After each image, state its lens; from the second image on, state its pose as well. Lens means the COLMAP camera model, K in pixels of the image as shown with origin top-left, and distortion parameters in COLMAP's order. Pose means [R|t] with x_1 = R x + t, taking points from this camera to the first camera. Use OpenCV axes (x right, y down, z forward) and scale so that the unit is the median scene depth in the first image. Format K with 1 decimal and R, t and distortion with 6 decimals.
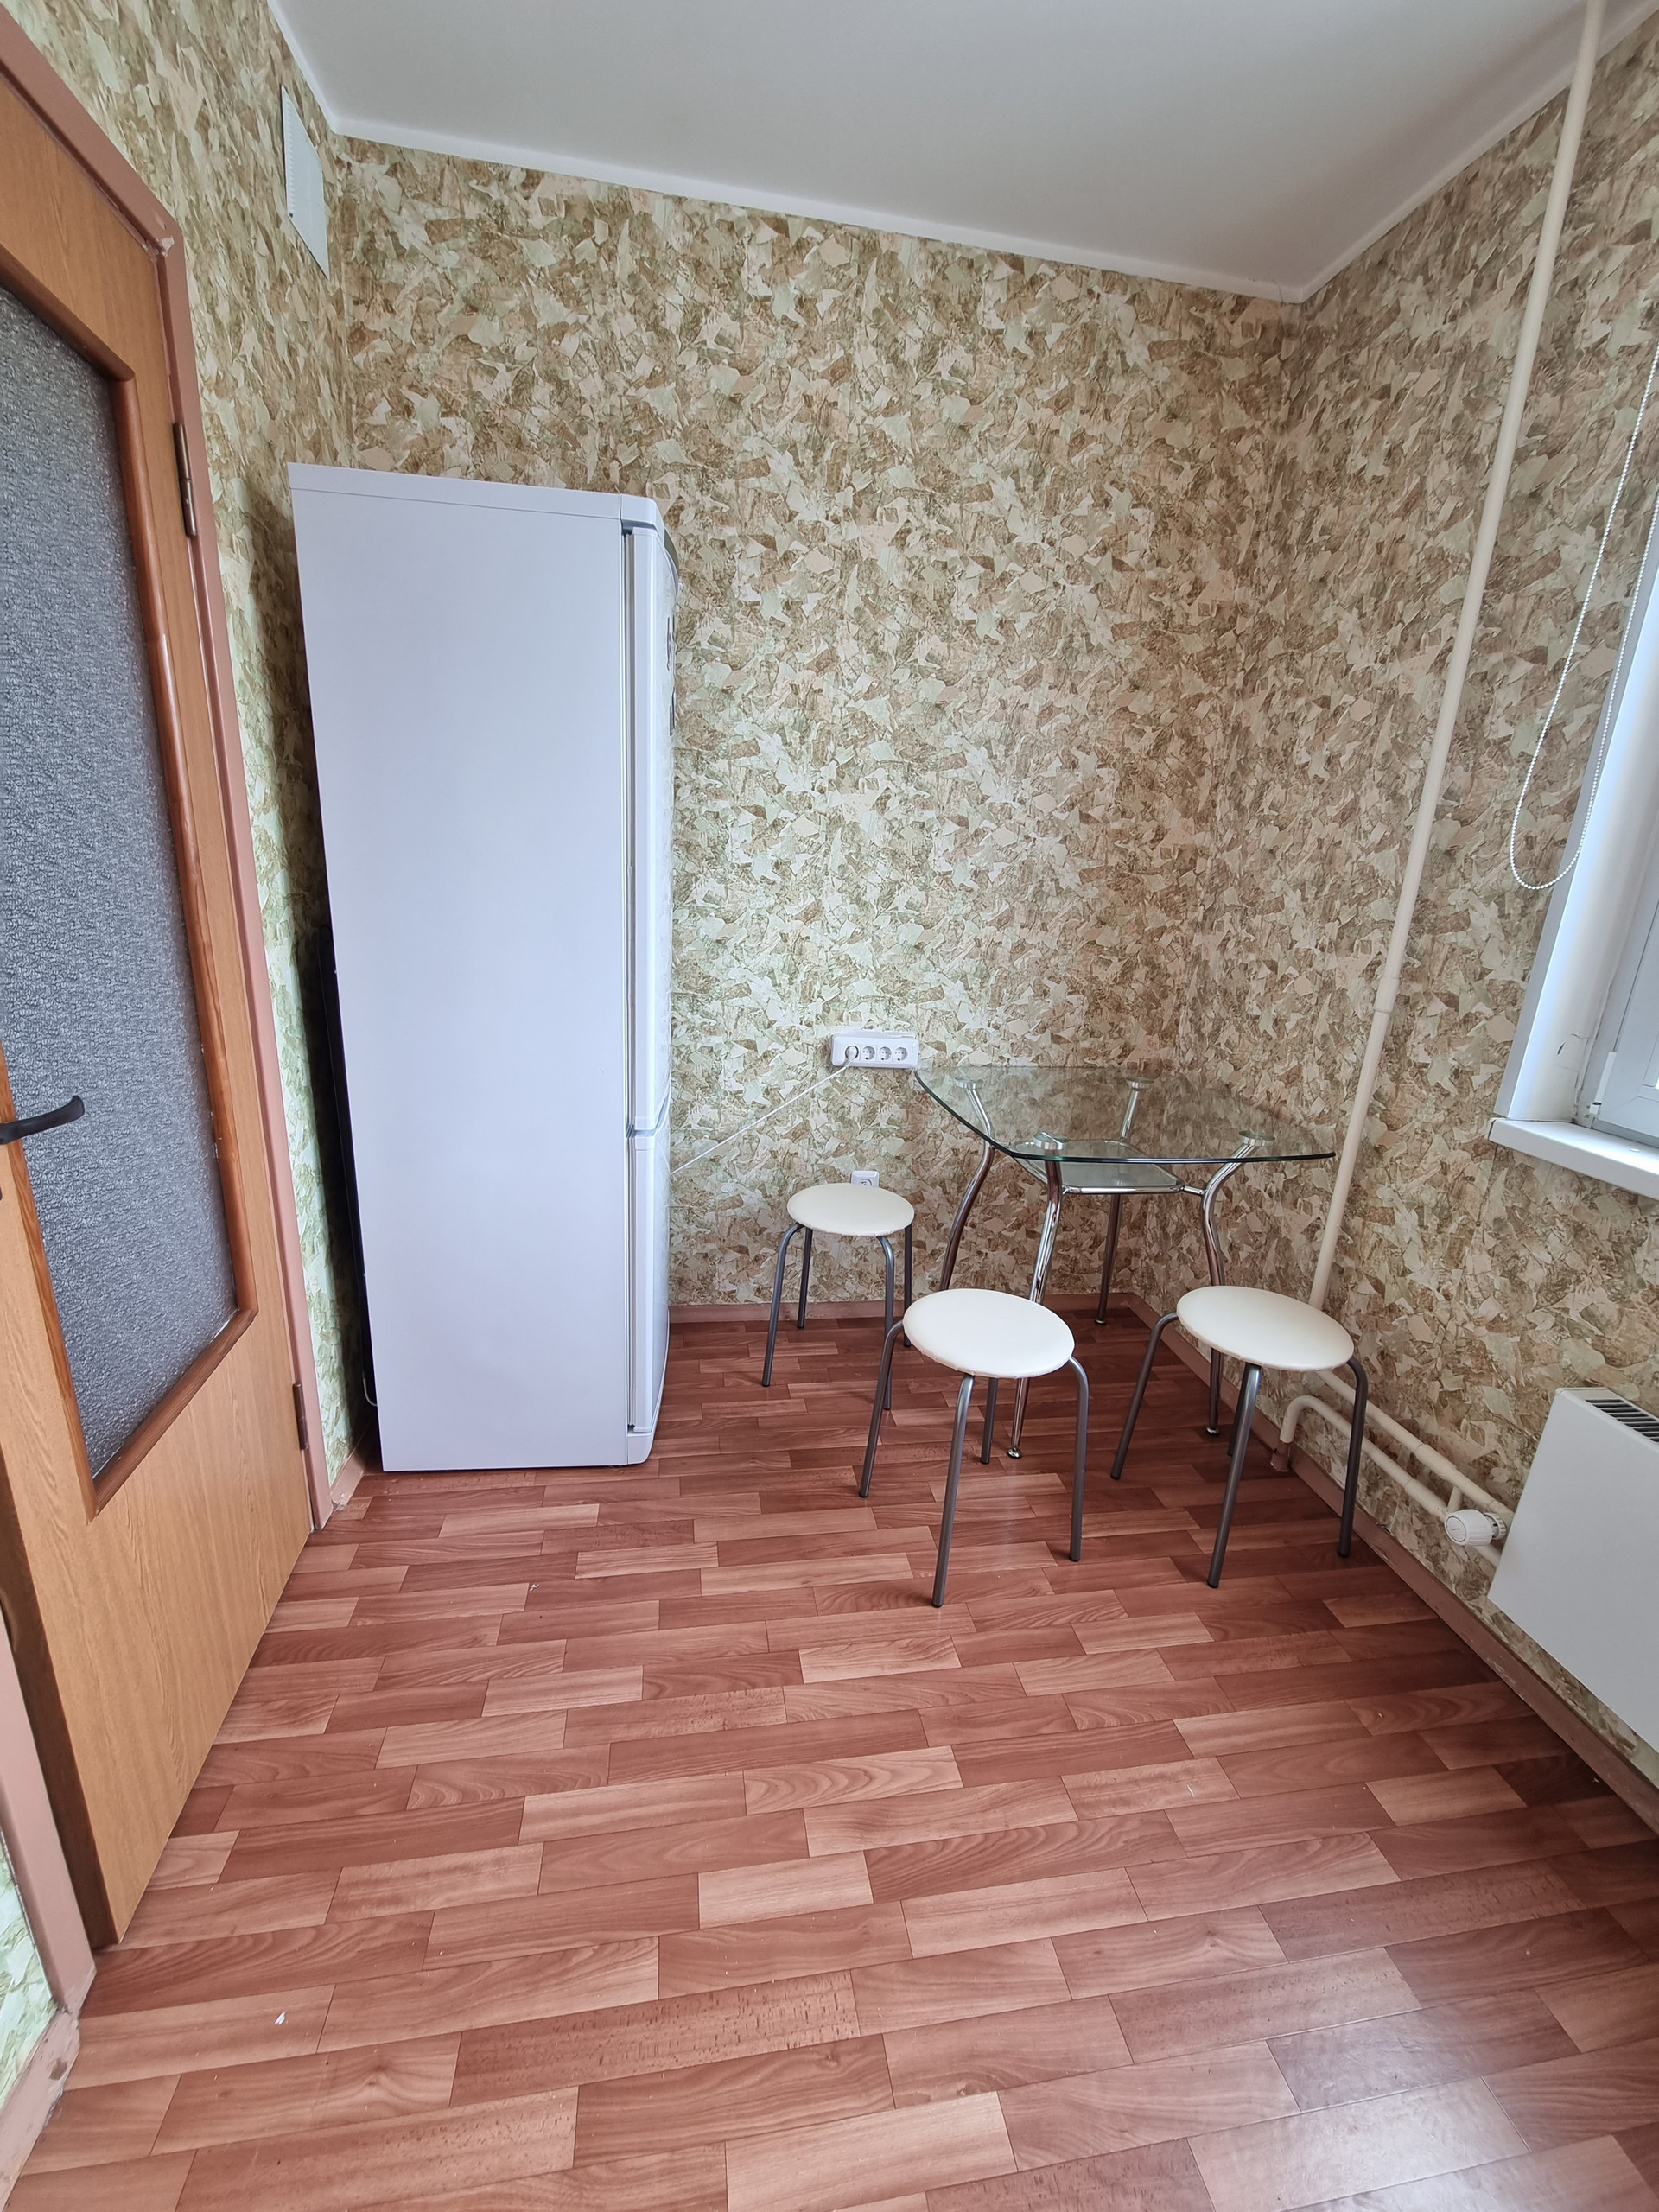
lens RADIAL K [[894.4, 0, 813.7], [0, 894.4, 1067.0], [0, 0, 1]] dist [0.001548, -0.002577]
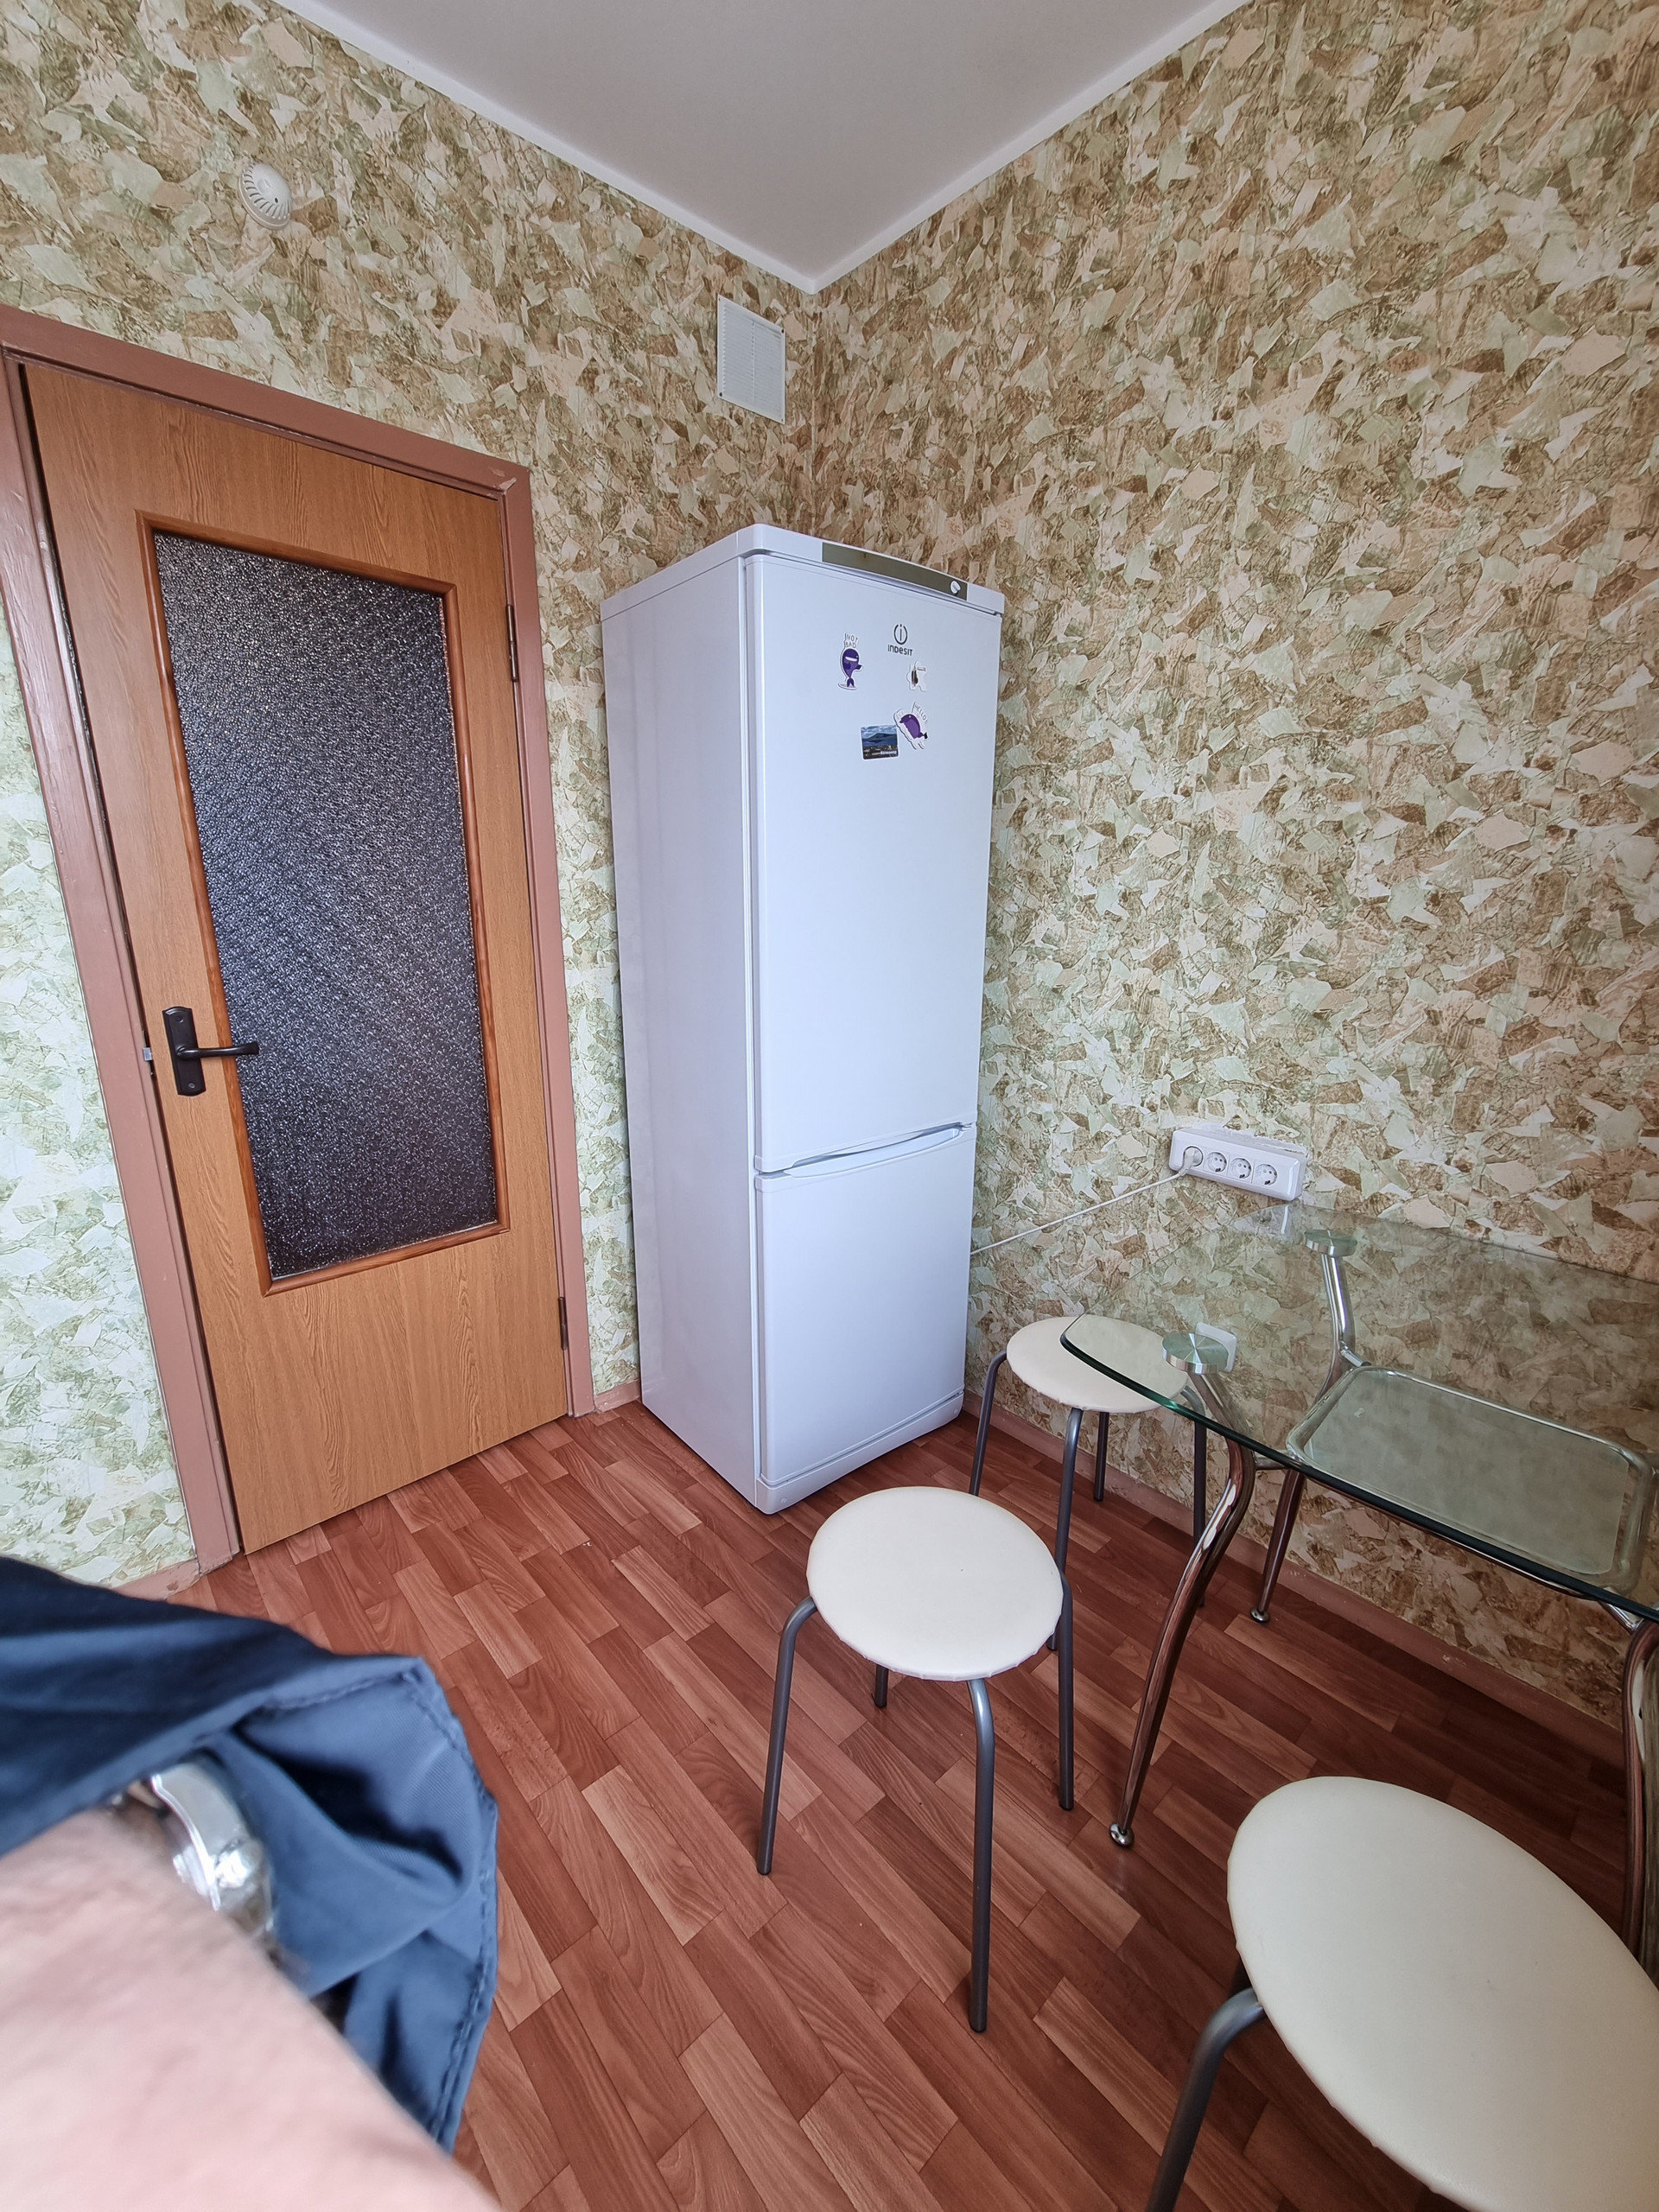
lens RADIAL K [[894.4, 0, 837.9], [0, 894.4, 1075.6], [0, 0, 1]] dist [0.001548, -0.002577]
pose [[0.557285, 0.130106, -0.820065, 0.475069], [-0.168502, 0.984817, 0.041737, -0.063223], [0.813044, 0.114923, 0.570747, 0.374010]]
